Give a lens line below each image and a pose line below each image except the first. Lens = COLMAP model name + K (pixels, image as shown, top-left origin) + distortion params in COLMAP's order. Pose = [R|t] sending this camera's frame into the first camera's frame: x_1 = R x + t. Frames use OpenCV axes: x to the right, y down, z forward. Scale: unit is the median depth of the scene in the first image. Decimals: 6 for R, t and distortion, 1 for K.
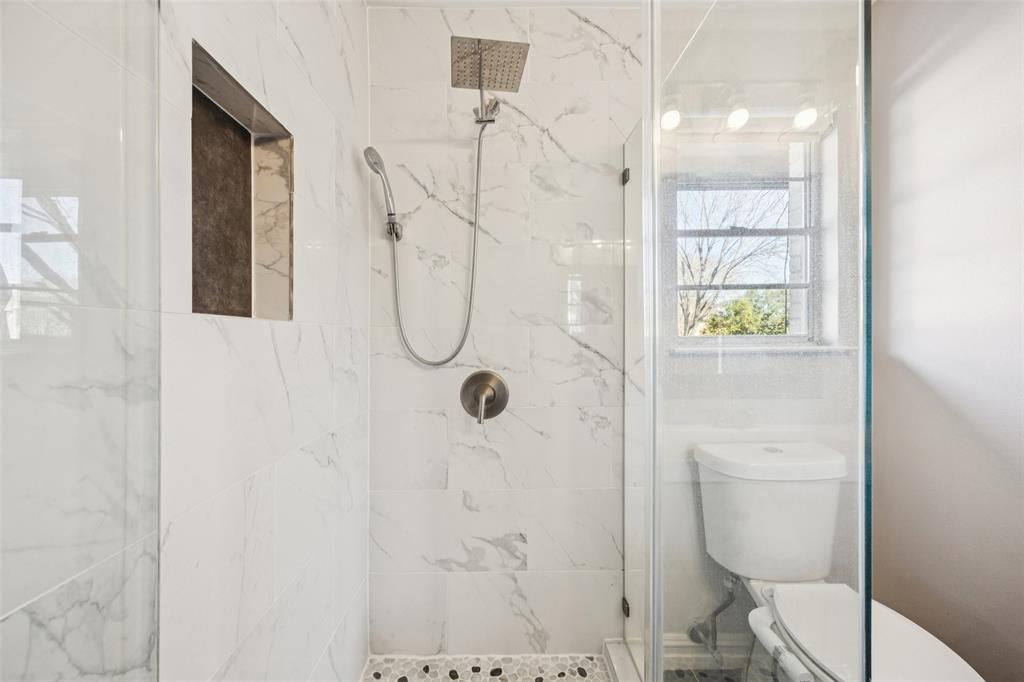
lens RADIAL K [[389.6, 0, 510.6], [0, 389.6, 340.7], [0, 0, 1]] dist [0.000643, -0.000150]
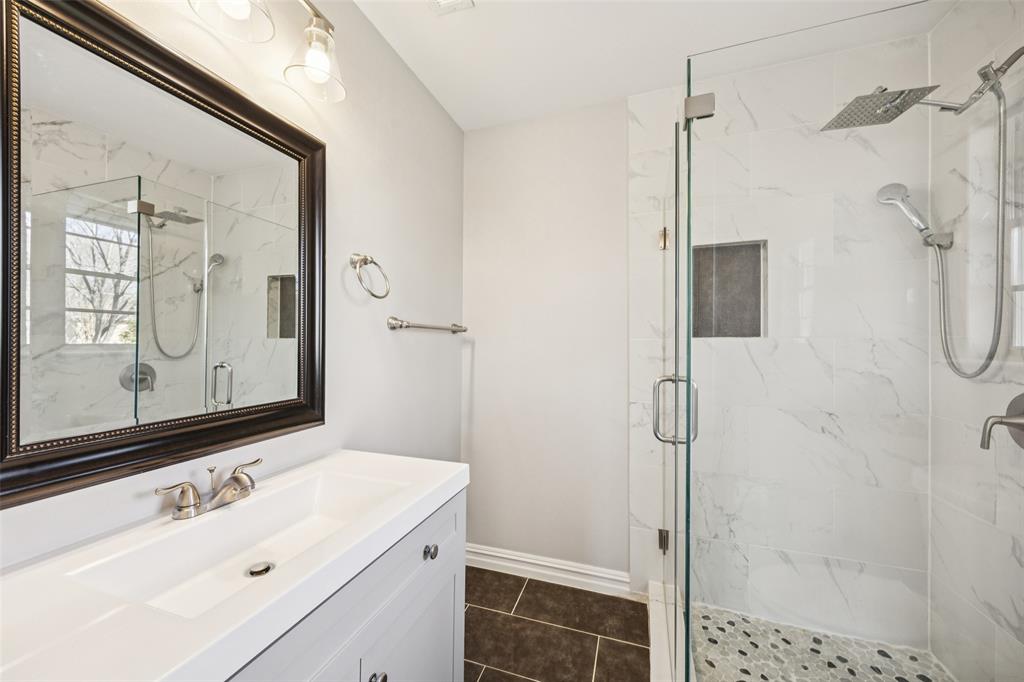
lens RADIAL K [[389.6, 0, 512.0], [0, 389.6, 342.2], [0, 0, 1]] dist [0.000643, -0.000150]
pose [[-0.319378, -0.002806, -0.947623, 1.686182], [-0.006366, 0.999979, -0.000815, -0.022637], [0.947606, 0.005773, -0.319389, 0.459106]]
